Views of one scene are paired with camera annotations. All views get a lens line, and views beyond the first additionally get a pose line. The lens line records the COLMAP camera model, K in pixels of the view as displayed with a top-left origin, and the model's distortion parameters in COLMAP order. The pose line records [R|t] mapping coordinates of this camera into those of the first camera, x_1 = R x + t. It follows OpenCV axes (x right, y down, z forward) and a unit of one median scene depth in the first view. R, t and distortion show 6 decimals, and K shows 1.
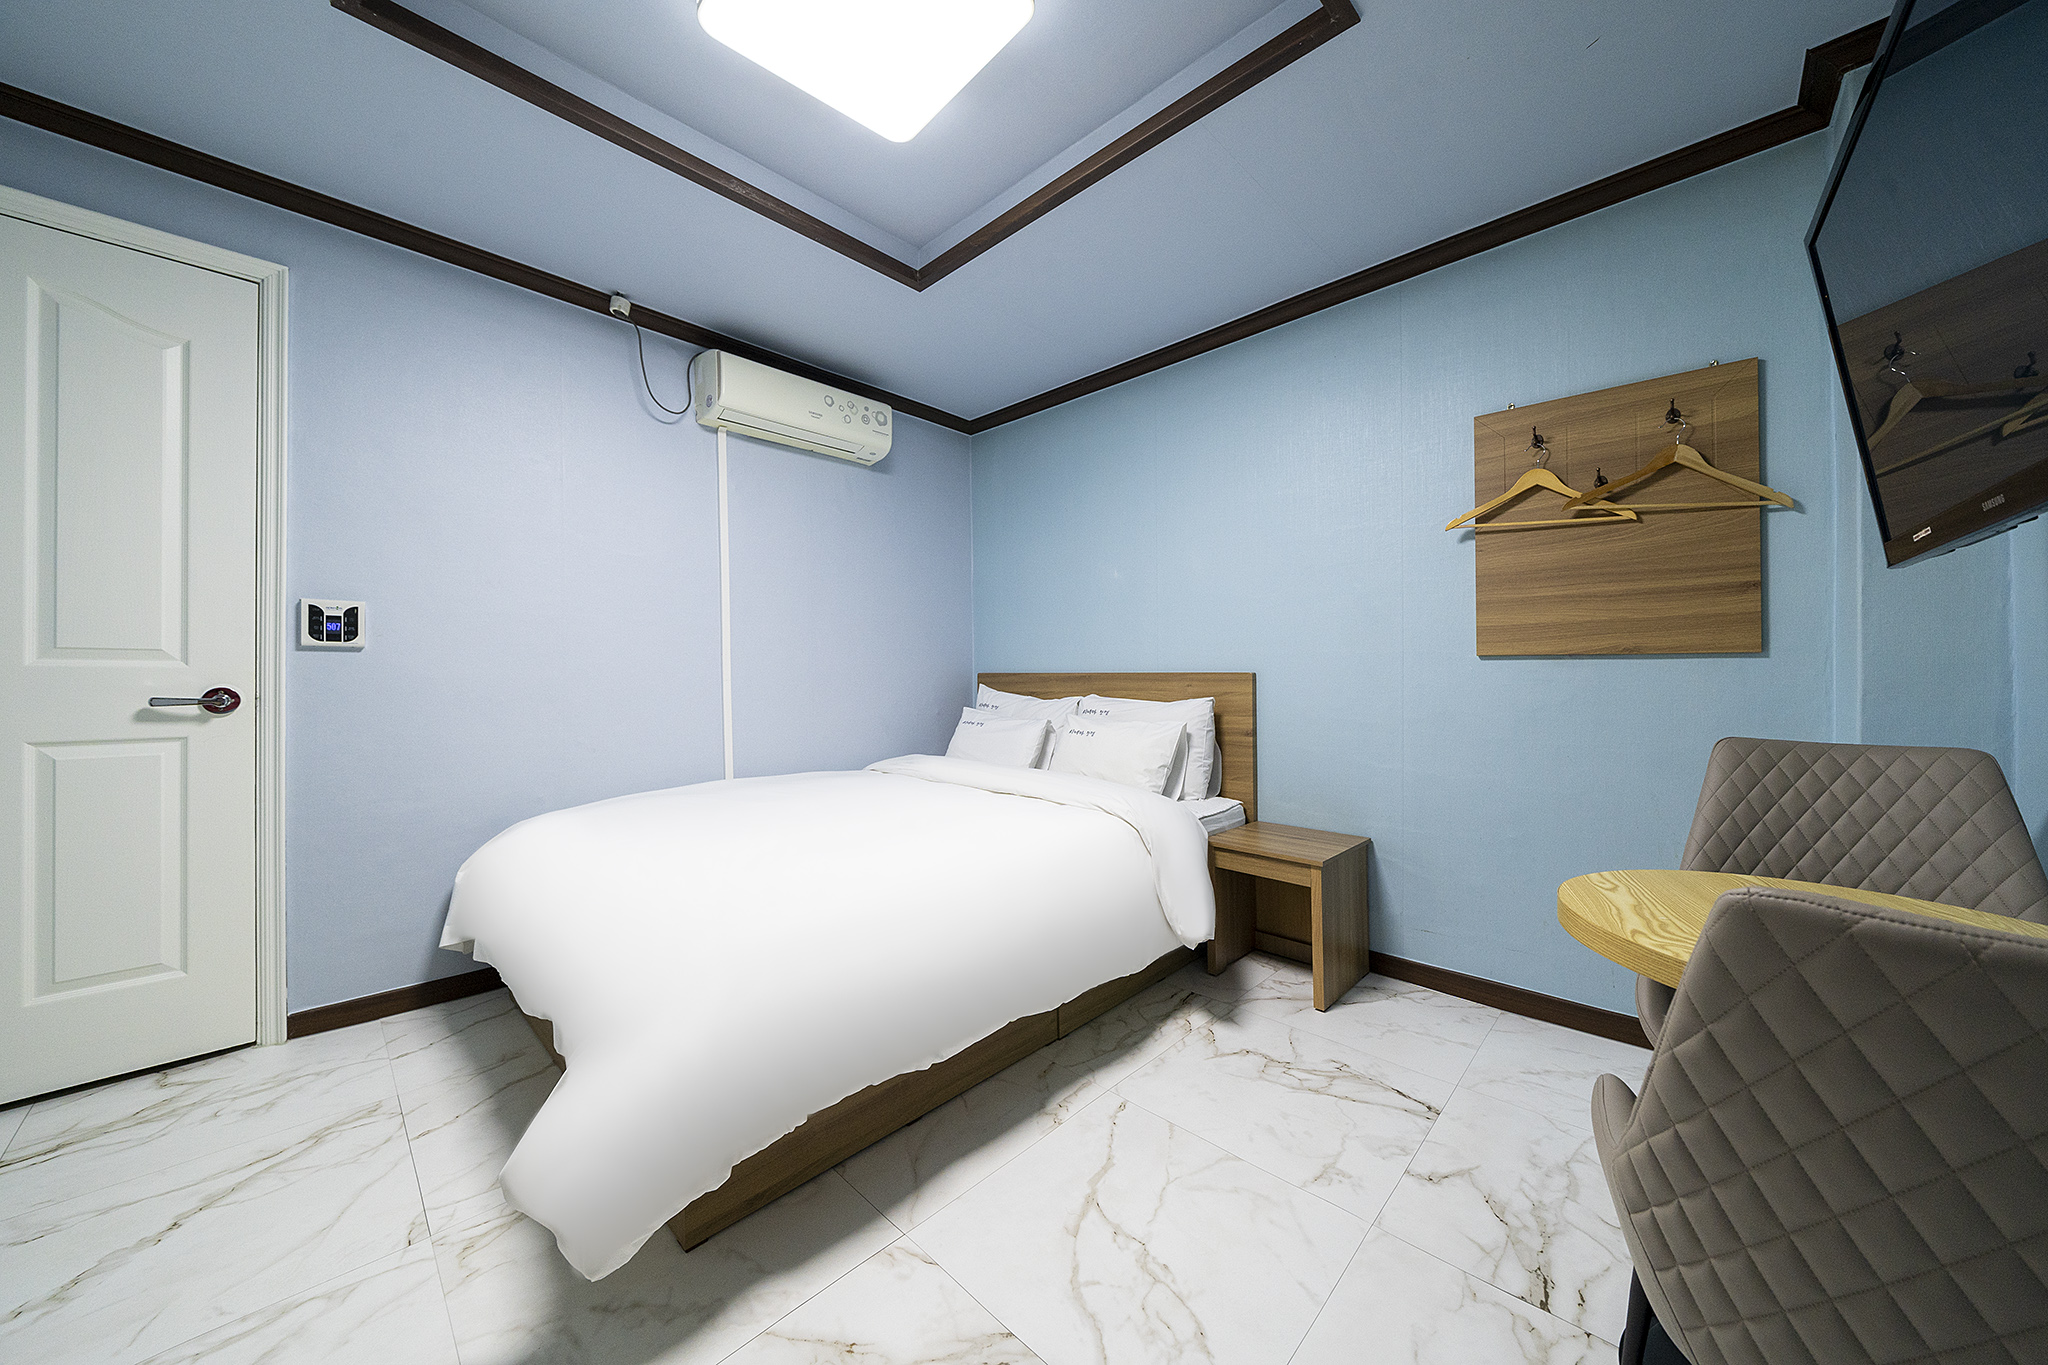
lens RADIAL K [[728.5, 0, 1024.0], [0, 728.5, 682.5], [0, 0, 1]] dist [-0.001079, -0.000132]
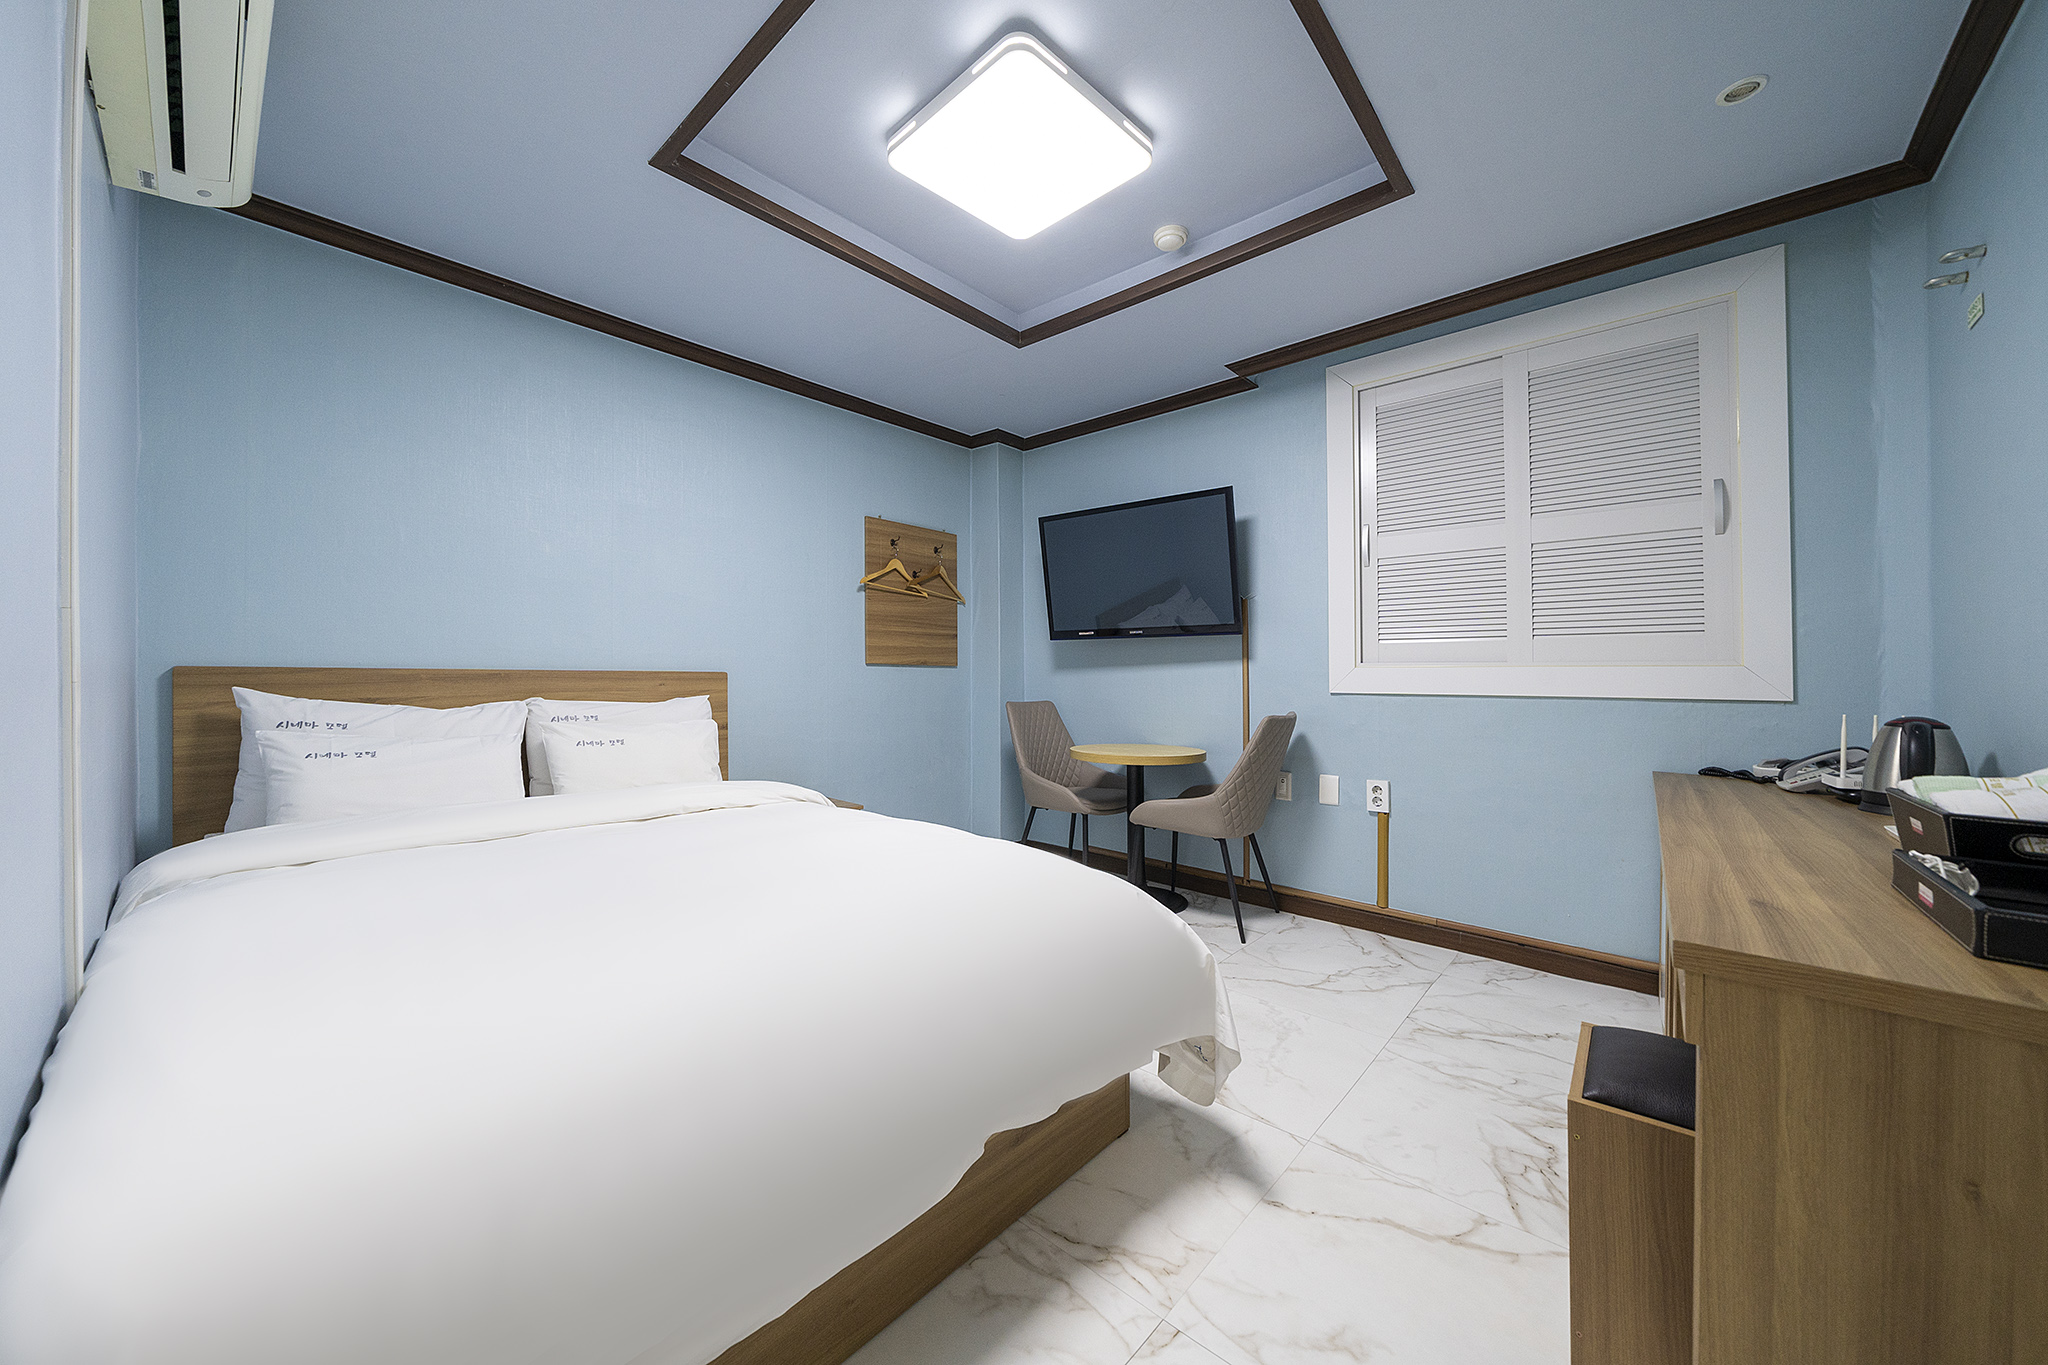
lens RADIAL K [[728.5, 0, 1024.0], [0, 728.5, 682.5], [0, 0, 1]] dist [-0.001079, -0.000132]
pose [[-0.052479, -0.004426, 0.998612, -1.080873], [0.009962, 0.999938, 0.004956, 0.001598], [-0.998572, 0.010208, -0.052431, 0.780658]]
